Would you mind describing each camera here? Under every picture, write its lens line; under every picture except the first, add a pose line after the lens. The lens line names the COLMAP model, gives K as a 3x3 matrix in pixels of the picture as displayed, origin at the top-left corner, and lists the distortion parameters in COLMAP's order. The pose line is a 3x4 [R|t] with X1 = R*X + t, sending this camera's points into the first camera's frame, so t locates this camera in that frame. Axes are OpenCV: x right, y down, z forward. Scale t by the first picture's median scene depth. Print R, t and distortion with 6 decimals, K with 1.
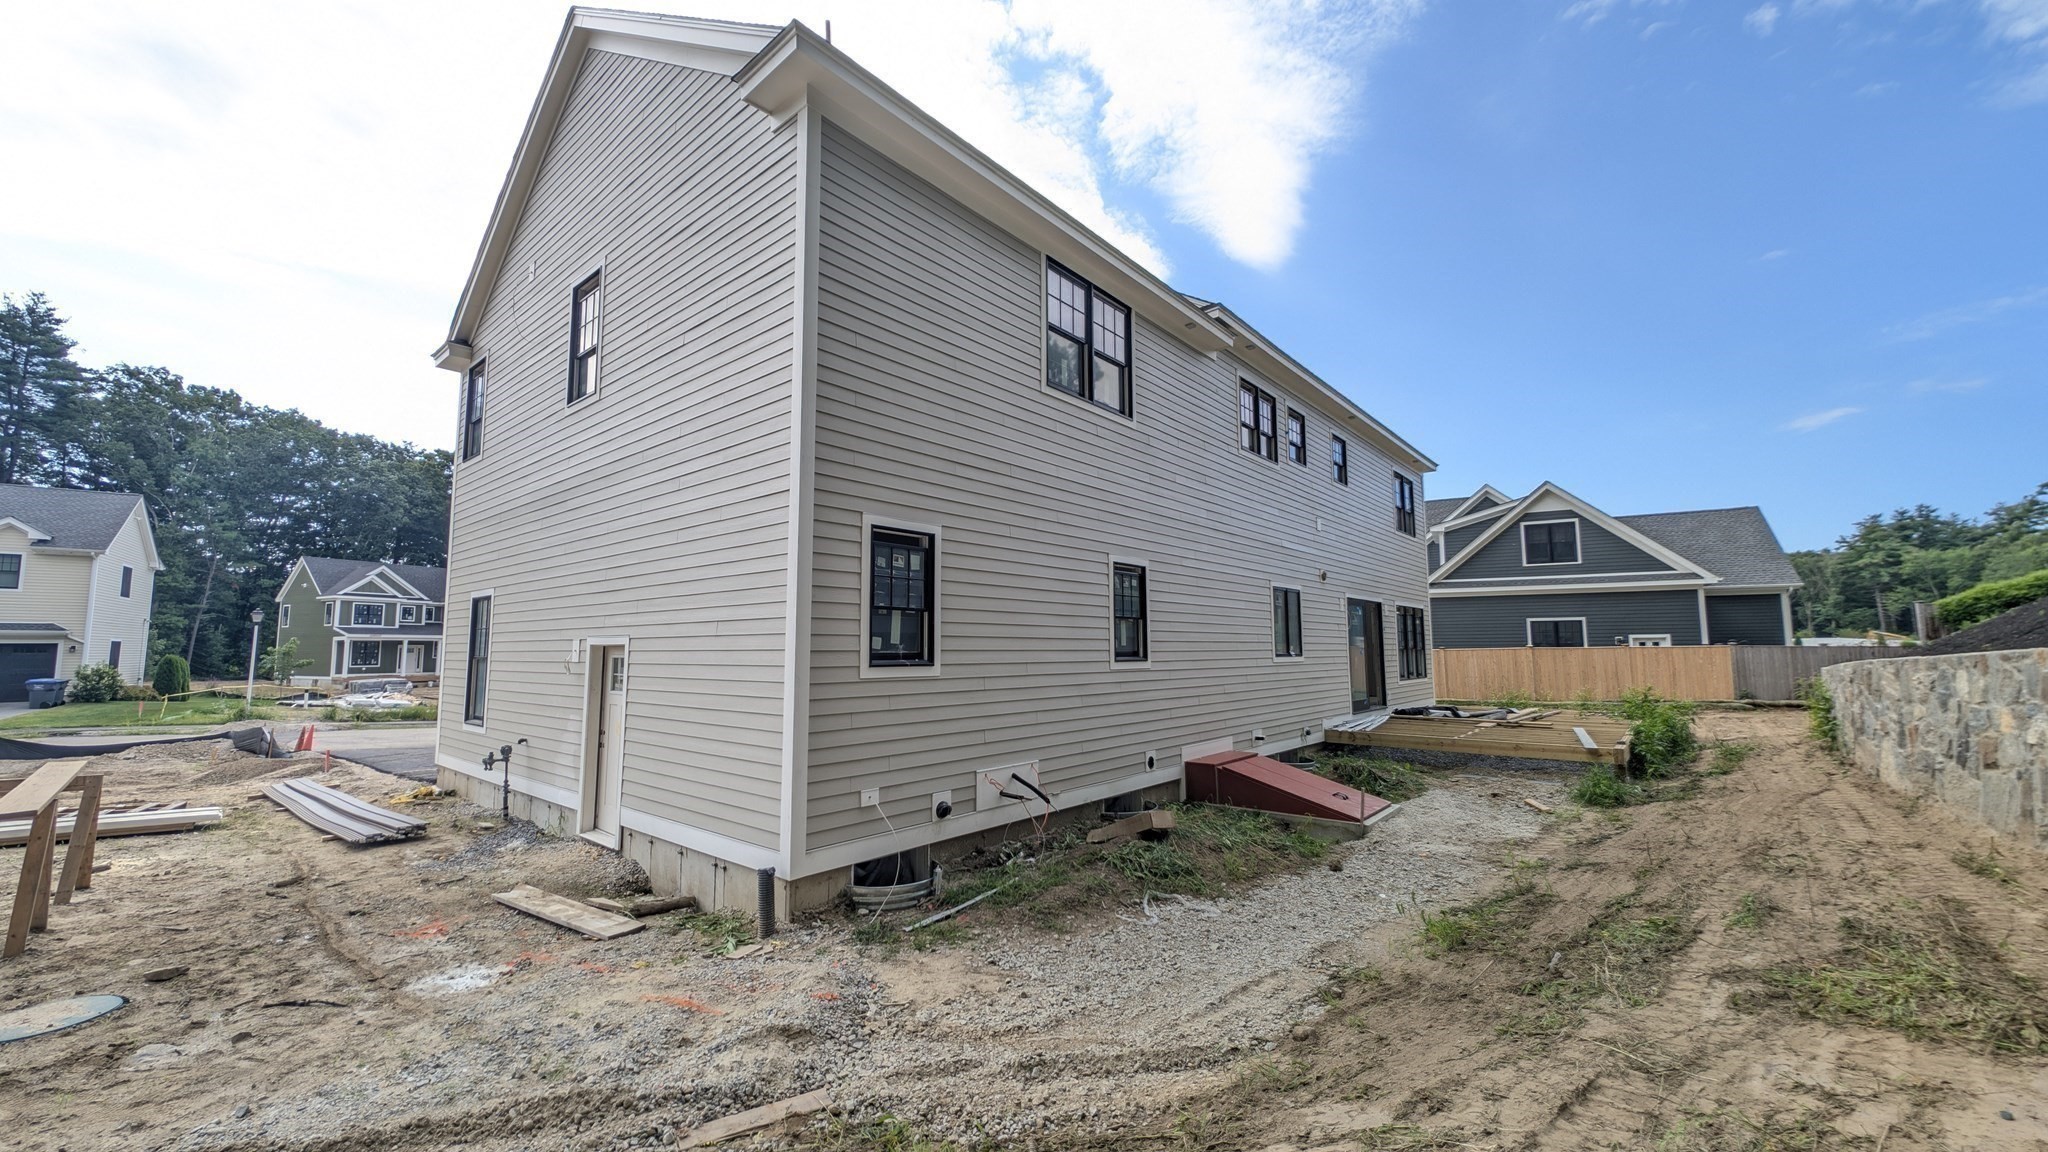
lens RADIAL K [[820.1, 0, 1024.0], [0, 820.1, 576.0], [0, 0, 1]] dist [0.002074, 0.000117]
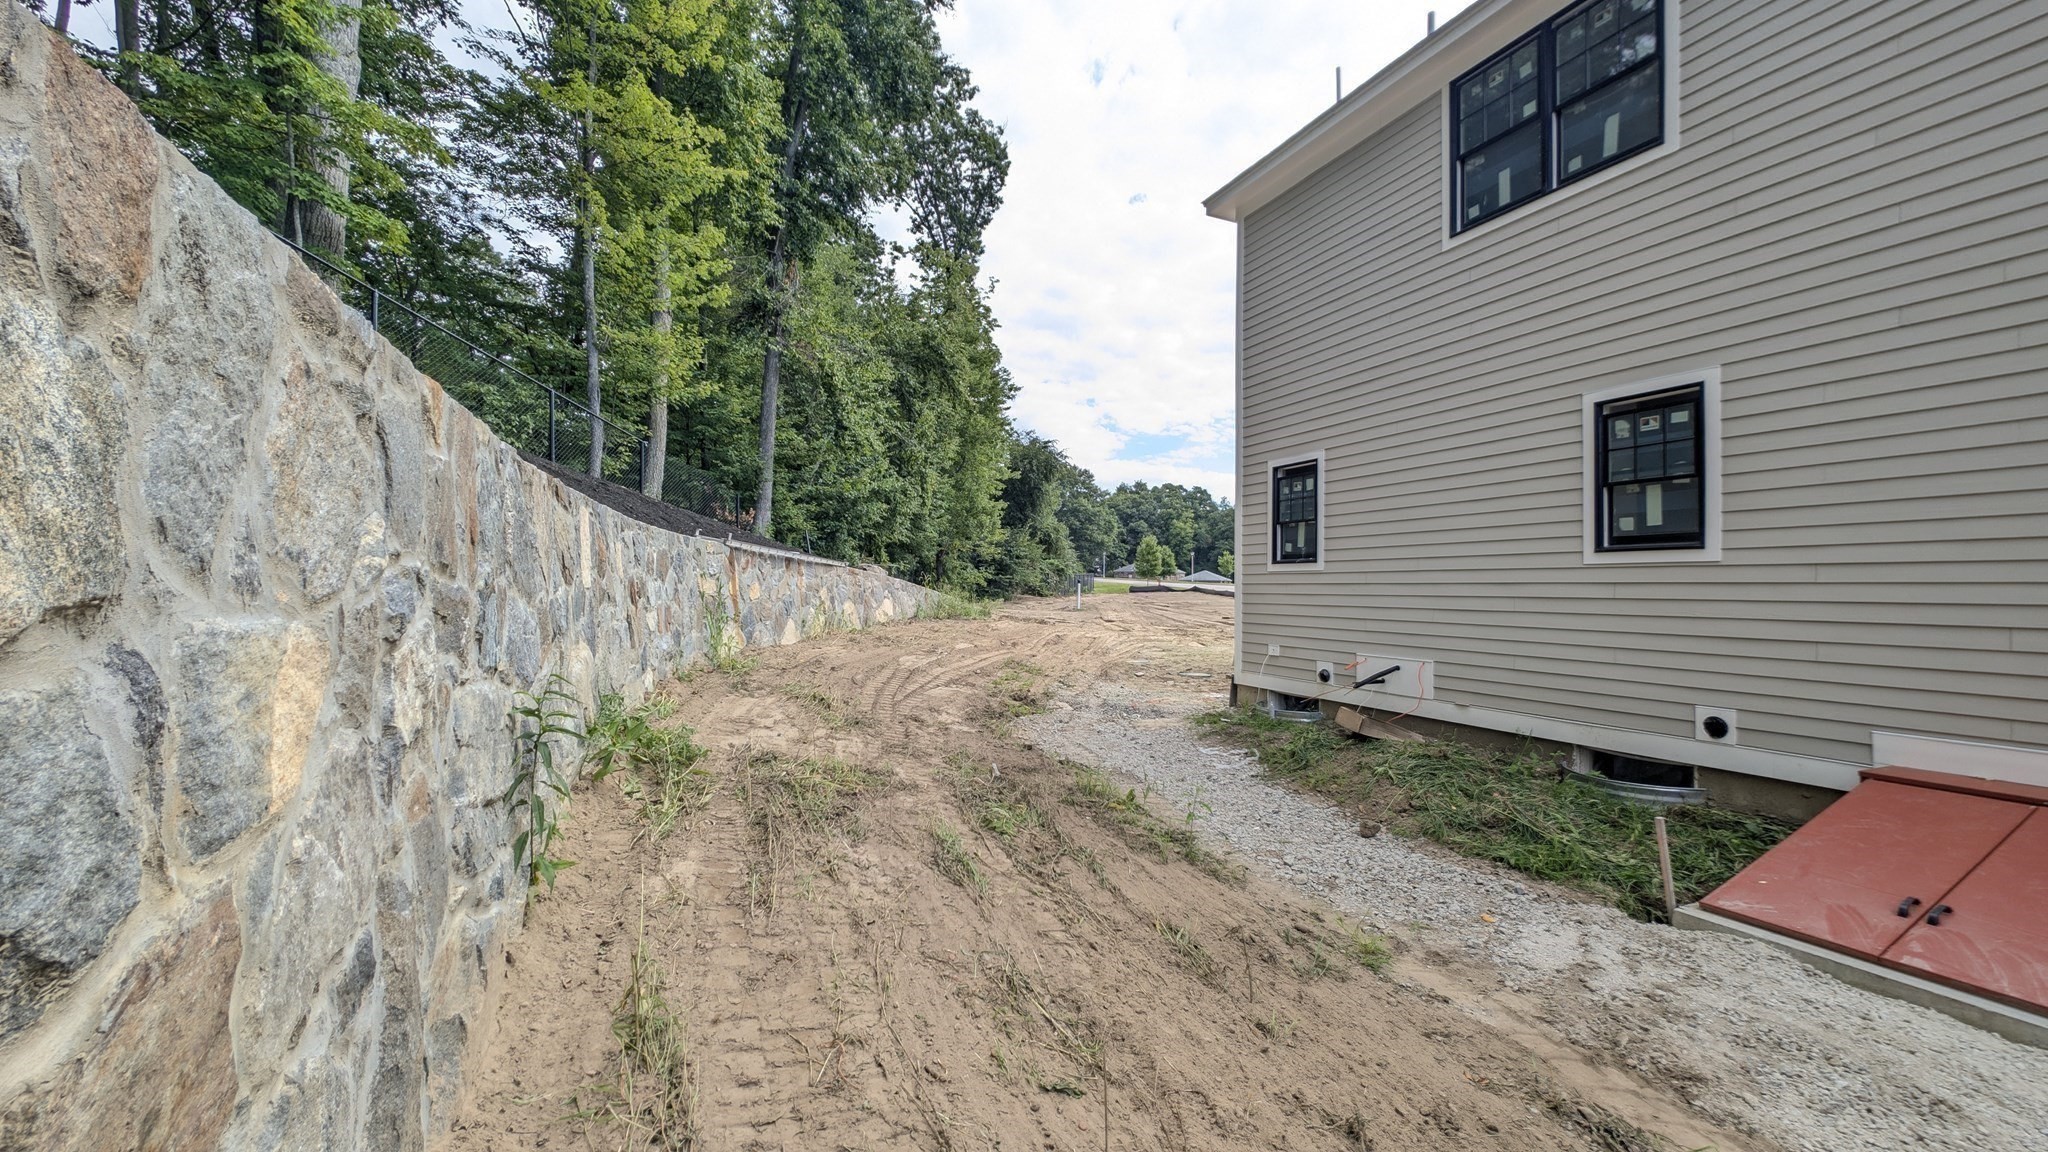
lens RADIAL K [[820.1, 0, 1024.0], [0, 820.1, 576.0], [0, 0, 1]] dist [0.002074, 0.000117]
pose [[-0.484791, -0.002267, -0.874627, 1.274817], [0.088356, 0.994754, -0.051553, 0.161642], [0.870156, -0.102270, -0.482048, 1.263310]]
